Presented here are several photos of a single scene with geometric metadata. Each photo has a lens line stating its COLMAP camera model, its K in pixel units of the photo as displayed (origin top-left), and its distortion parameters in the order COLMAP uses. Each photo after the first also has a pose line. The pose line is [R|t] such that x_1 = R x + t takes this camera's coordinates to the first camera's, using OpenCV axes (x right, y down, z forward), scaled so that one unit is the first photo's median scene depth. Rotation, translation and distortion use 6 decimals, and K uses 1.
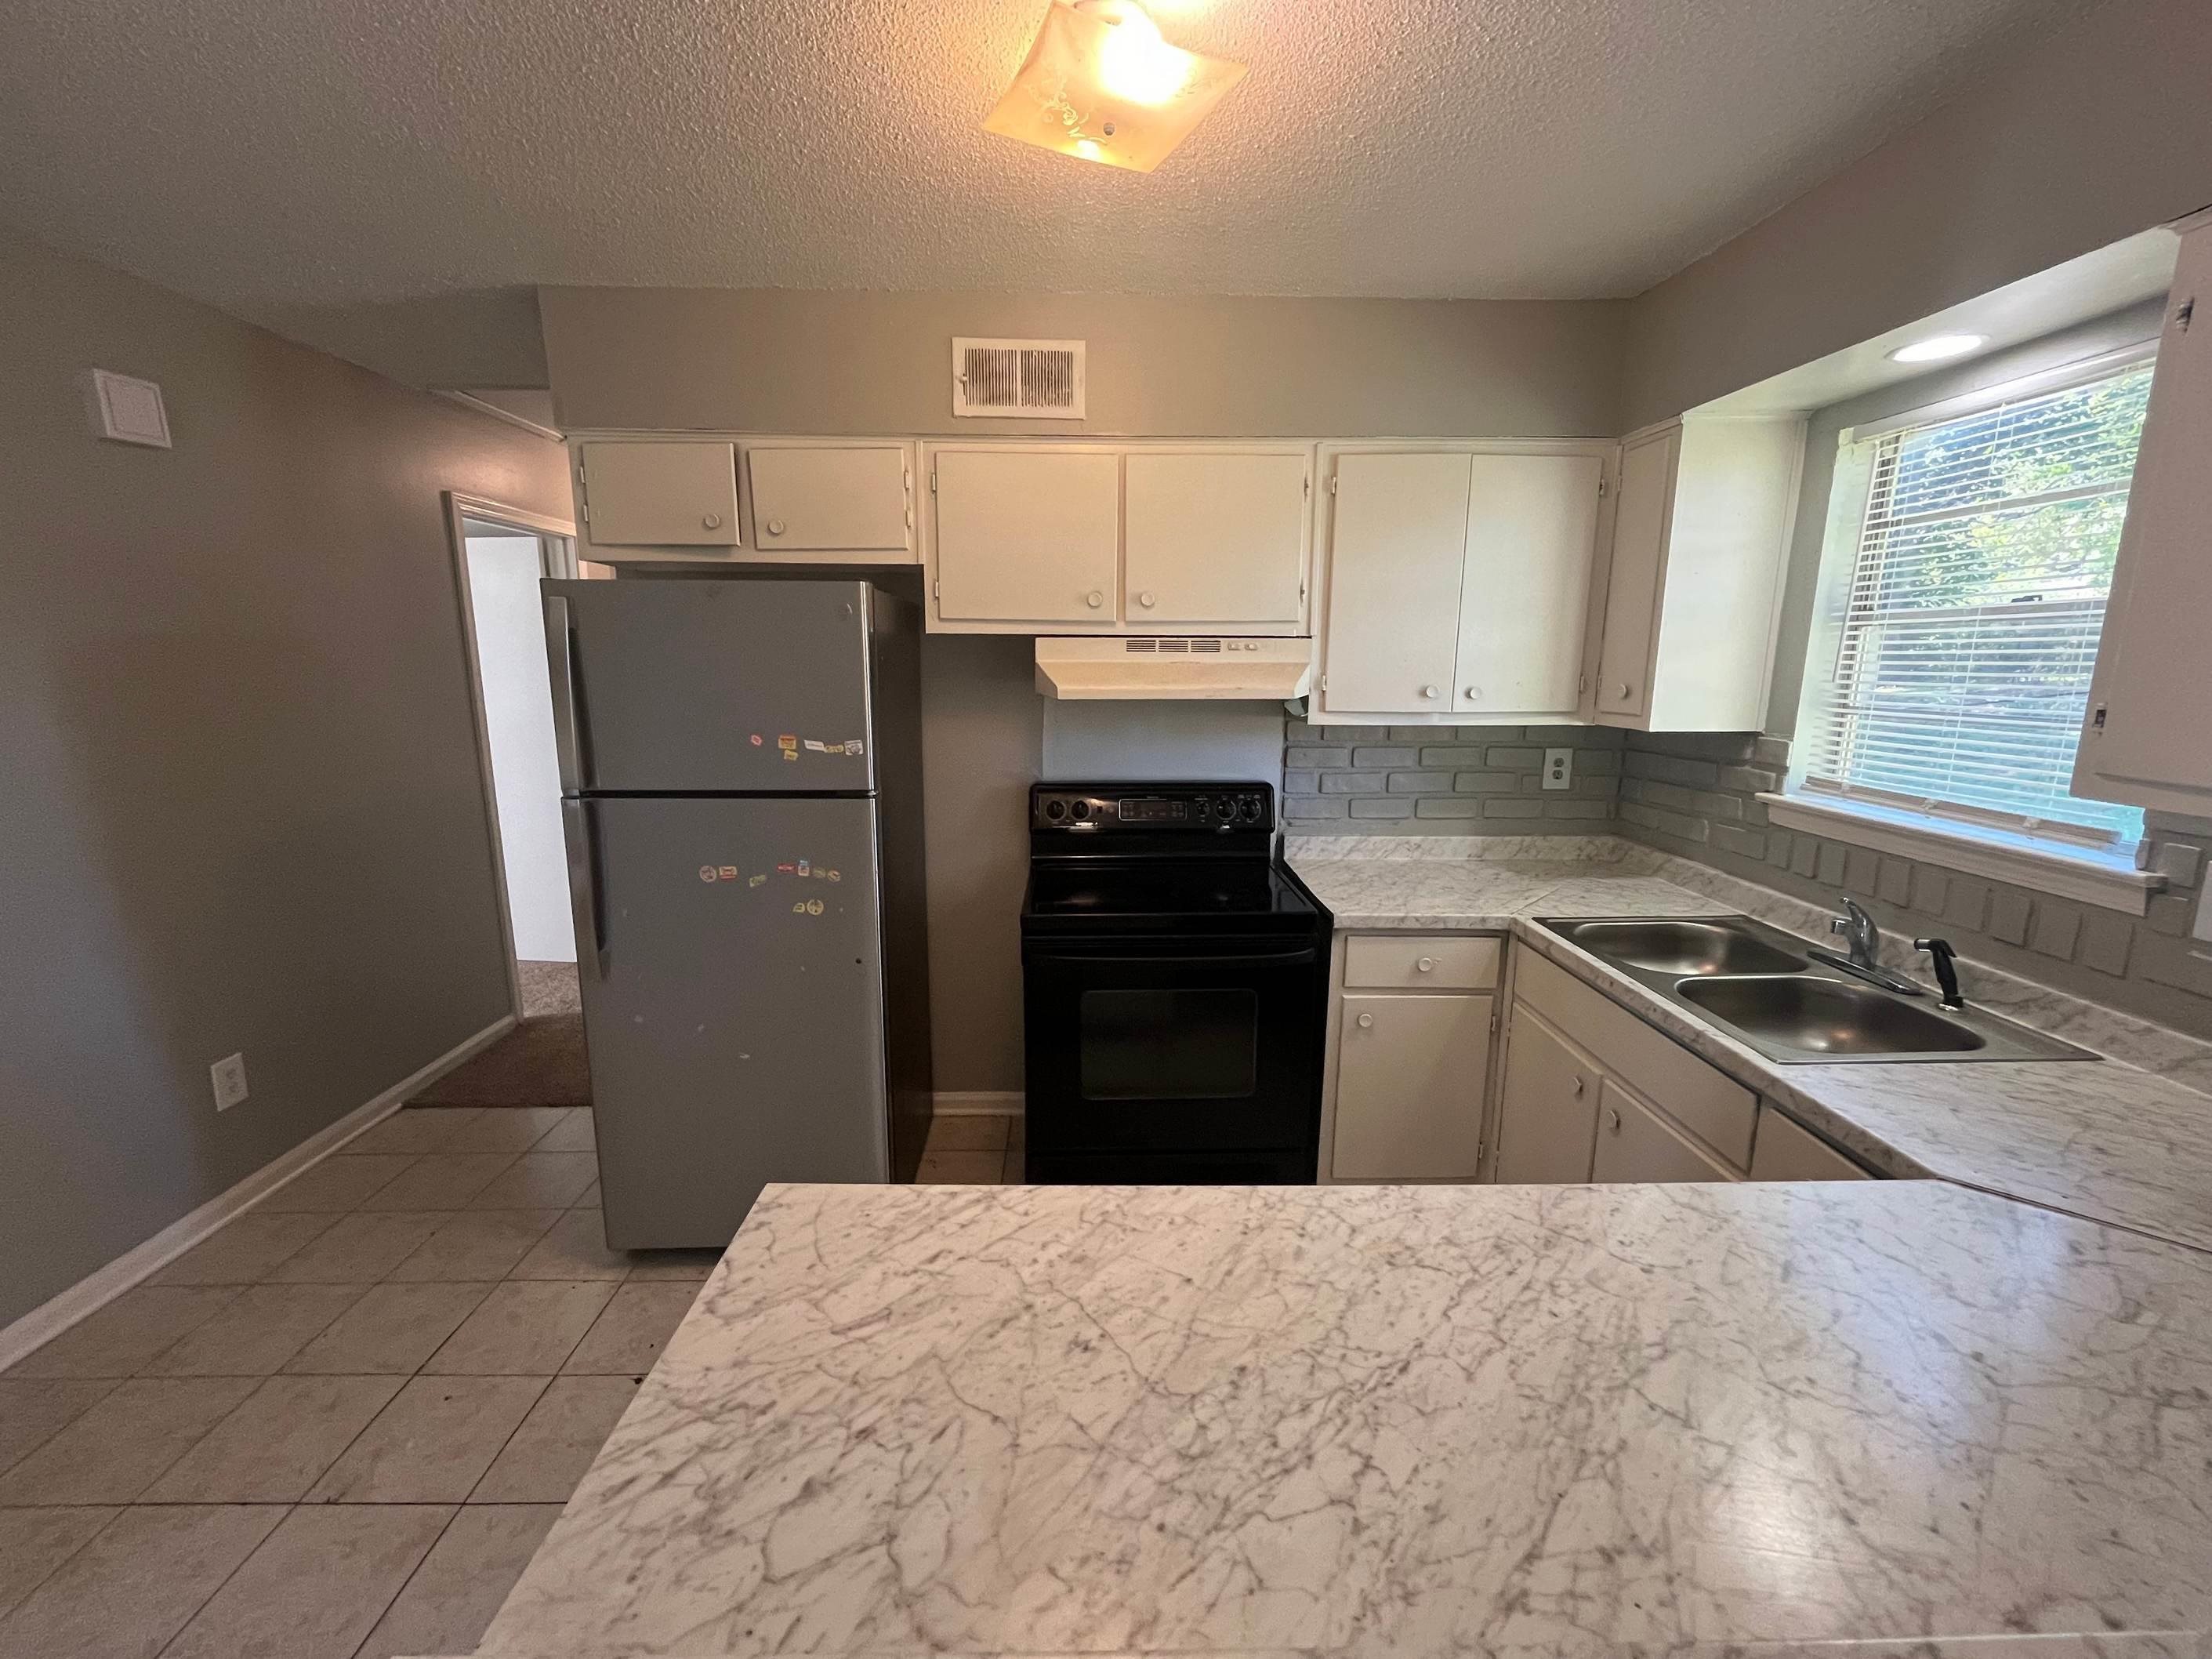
lens RADIAL K [[900.7, 0, 1103.5], [0, 900.7, 827.1], [0, 0, 1]] dist [-0.003663, 0.000468]
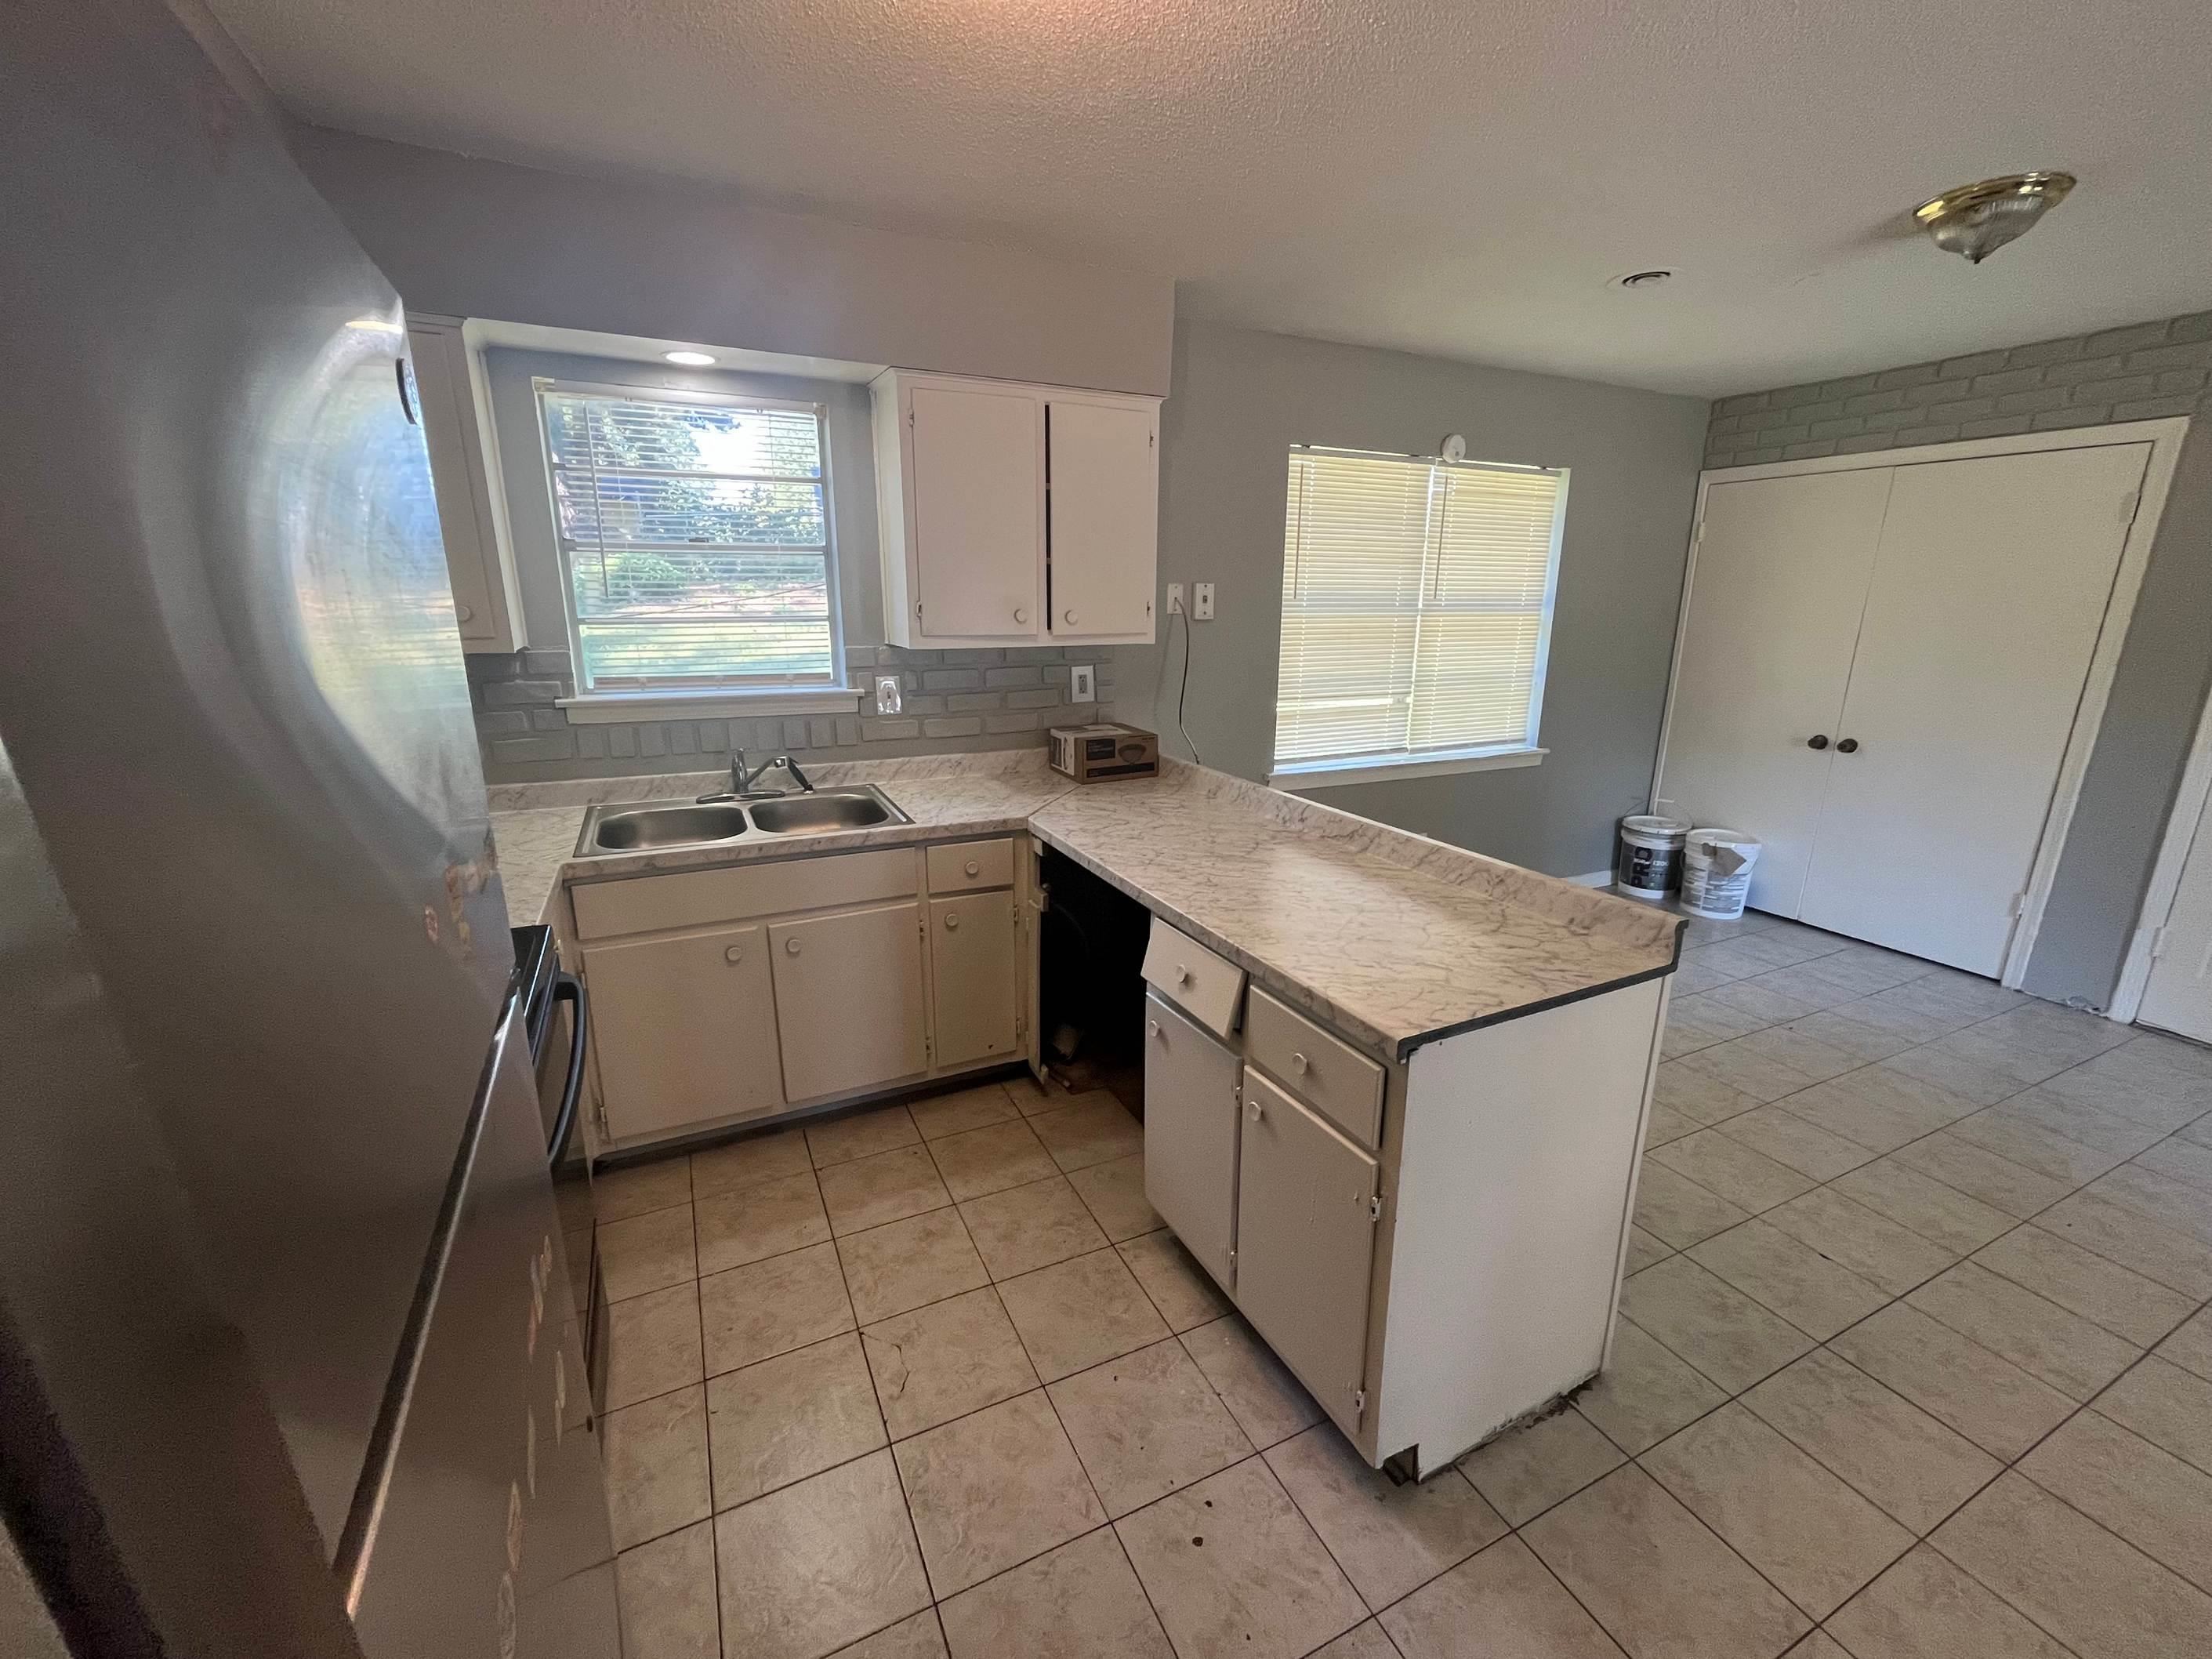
lens RADIAL K [[900.7, 0, 1104.9], [0, 900.7, 829.9], [0, 0, 1]] dist [-0.003663, 0.000468]
pose [[-0.407852, -0.240796, 0.880724, -0.560787], [0.162982, 0.929905, 0.329717, -0.142320], [-0.898384, 0.278018, -0.340019, 0.793431]]
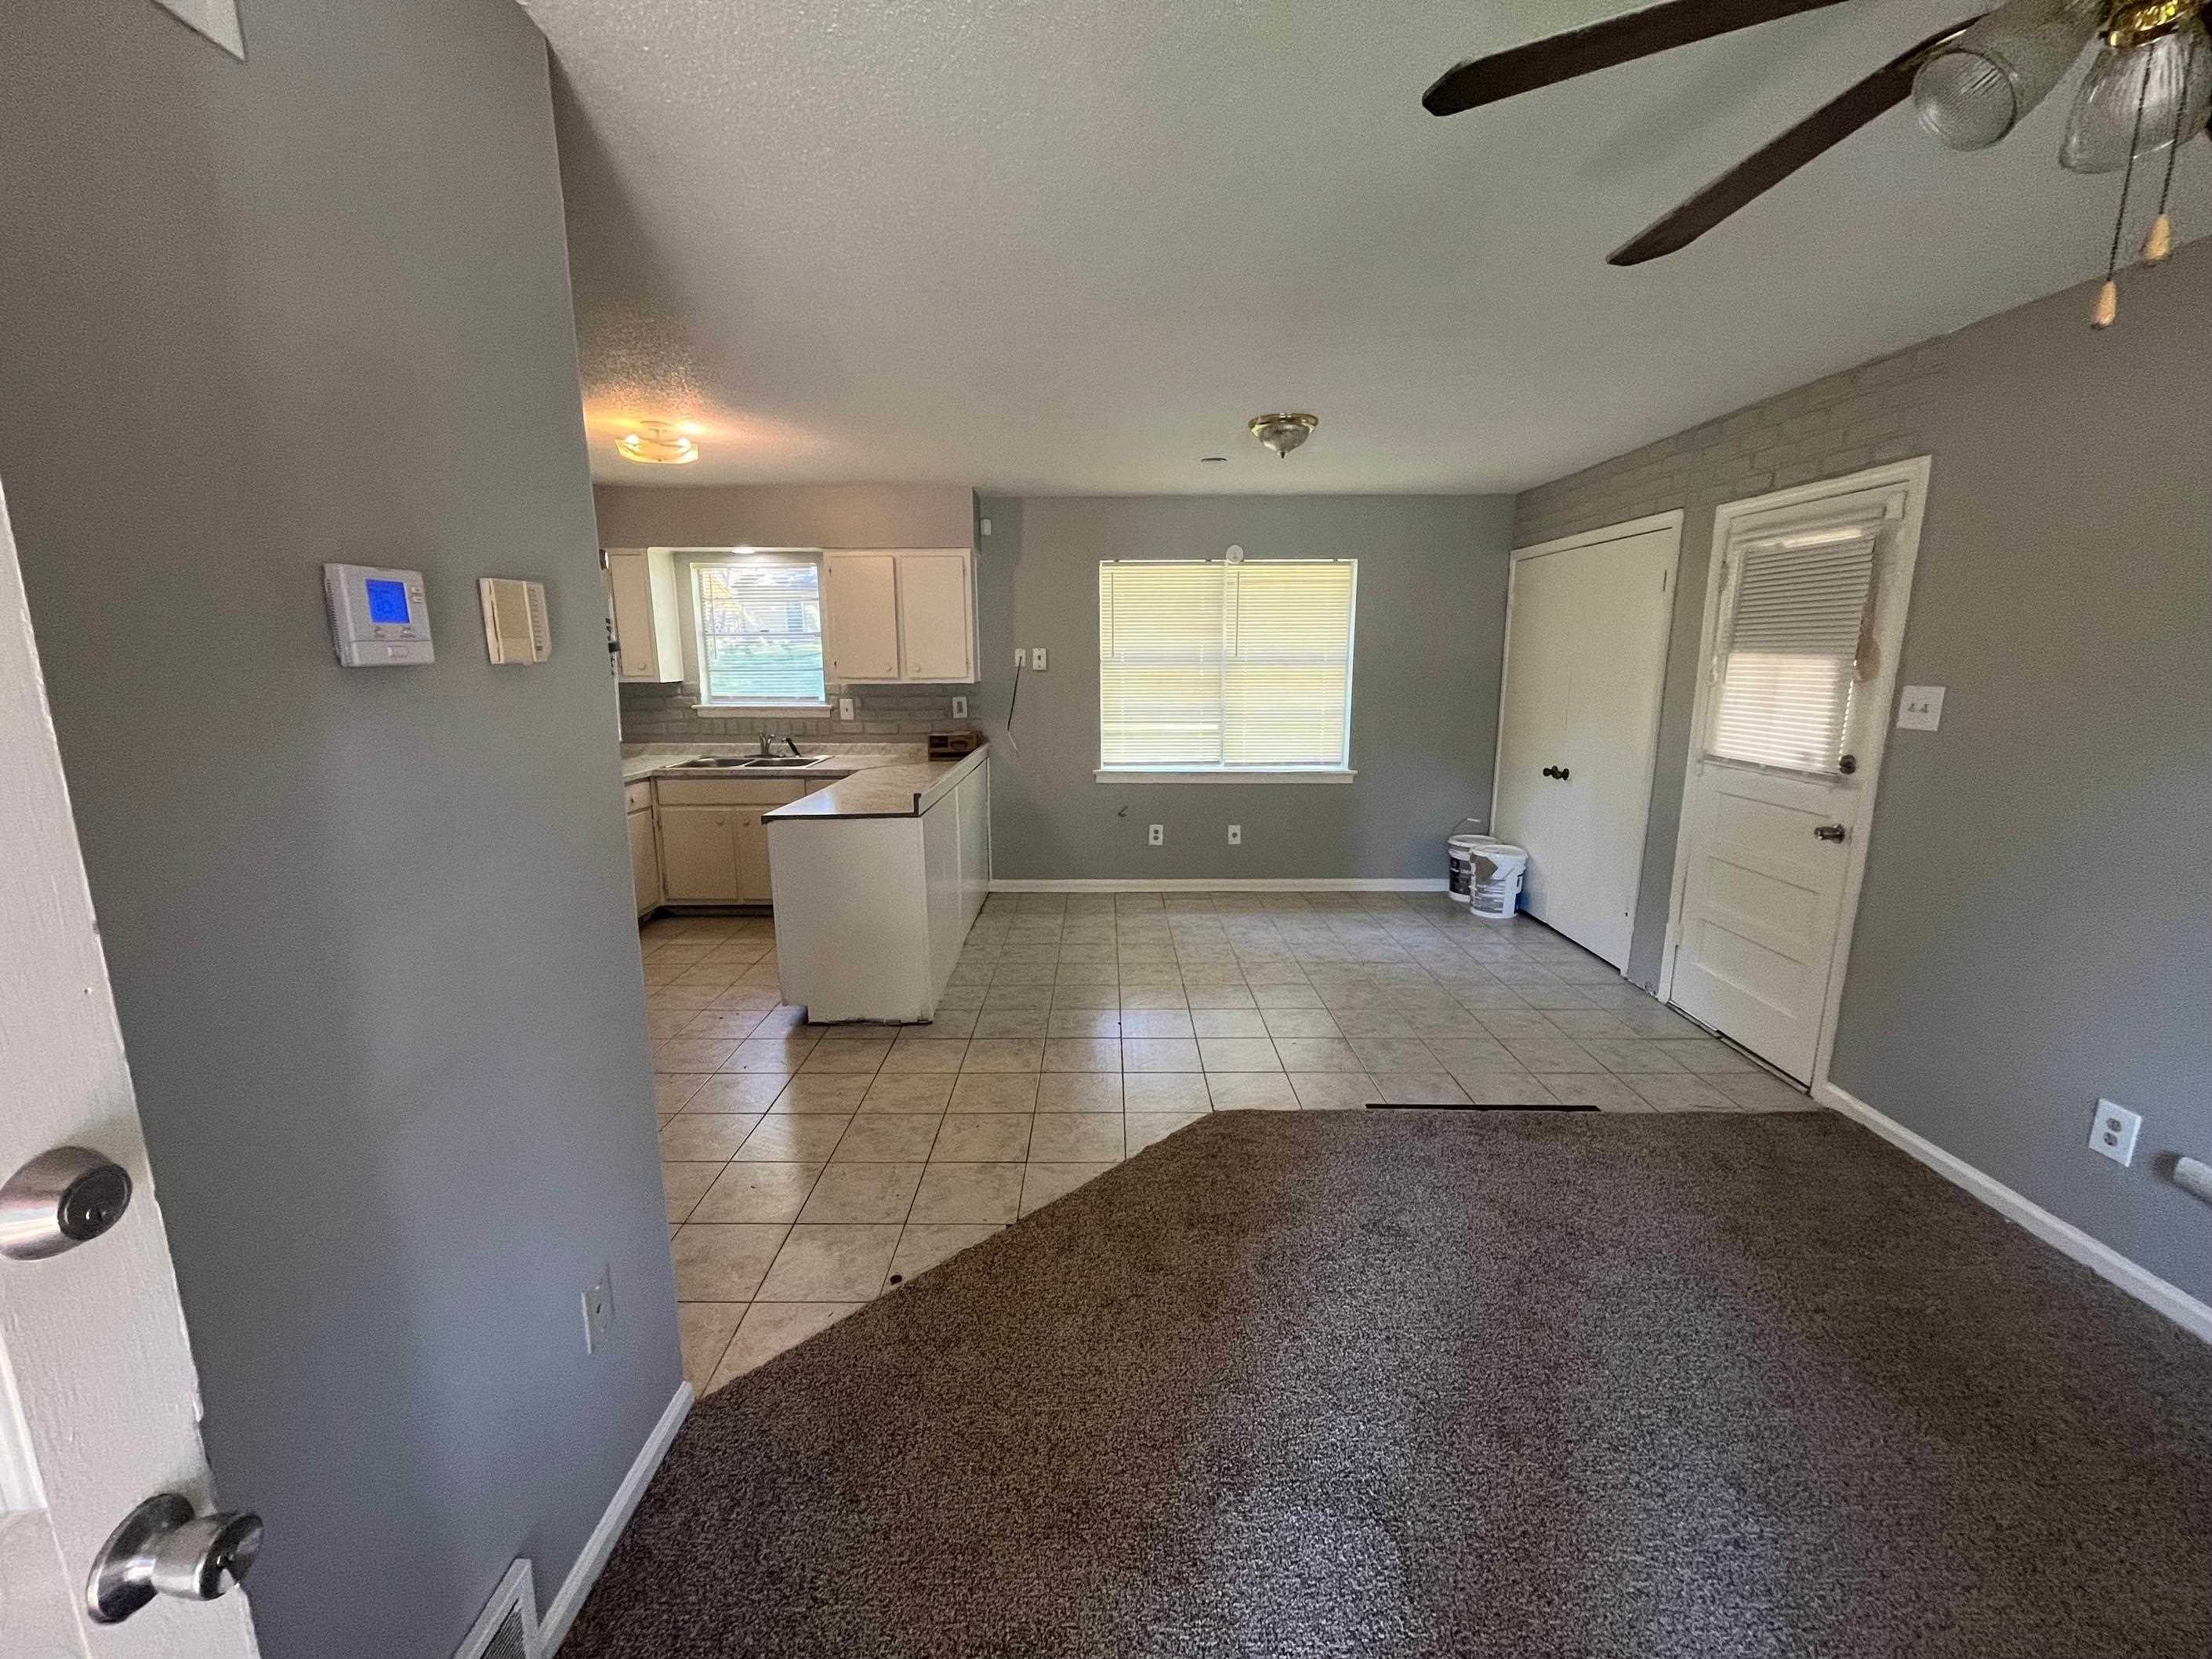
lens RADIAL K [[900.7, 0, 1104.0], [0, 900.7, 828.1], [0, 0, 1]] dist [-0.003663, 0.000468]
pose [[0.026075, -0.196588, 0.980139, -1.658763], [0.191117, 0.963368, 0.188140, 0.035340], [-0.981221, 0.182415, 0.062691, -0.182196]]
